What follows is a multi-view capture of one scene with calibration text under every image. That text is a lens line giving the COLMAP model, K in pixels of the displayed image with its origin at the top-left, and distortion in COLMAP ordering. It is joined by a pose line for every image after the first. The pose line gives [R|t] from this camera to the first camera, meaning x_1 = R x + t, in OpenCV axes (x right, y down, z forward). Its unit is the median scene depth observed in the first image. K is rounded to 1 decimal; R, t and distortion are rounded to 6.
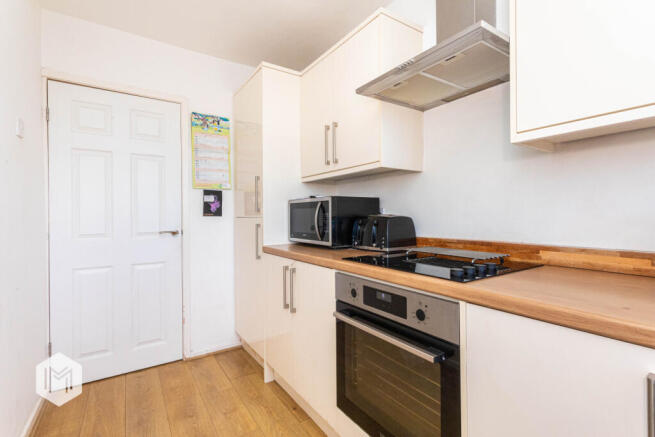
lens RADIAL K [[317.2, 0, 327.5], [0, 317.2, 218.5], [0, 0, 1]] dist [-0.053612, 0.032288]
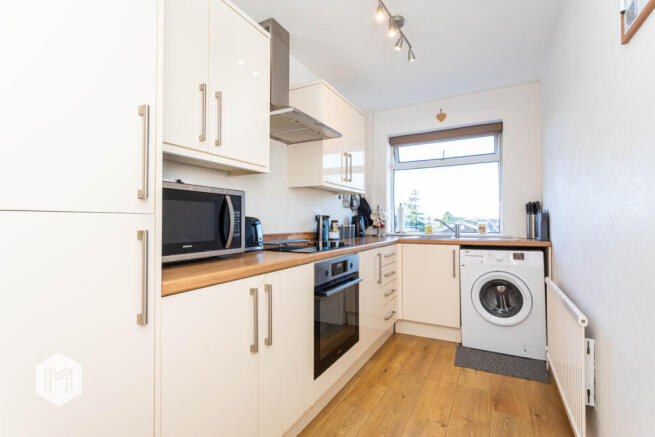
lens RADIAL K [[317.2, 0, 327.5], [0, 317.2, 218.5], [0, 0, 1]] dist [-0.053612, 0.032288]
pose [[-0.493076, 0.016844, 0.869823, -0.886526], [0.008085, 0.999858, -0.014779, 0.017052], [-0.869948, -0.000255, -0.493143, 1.334983]]
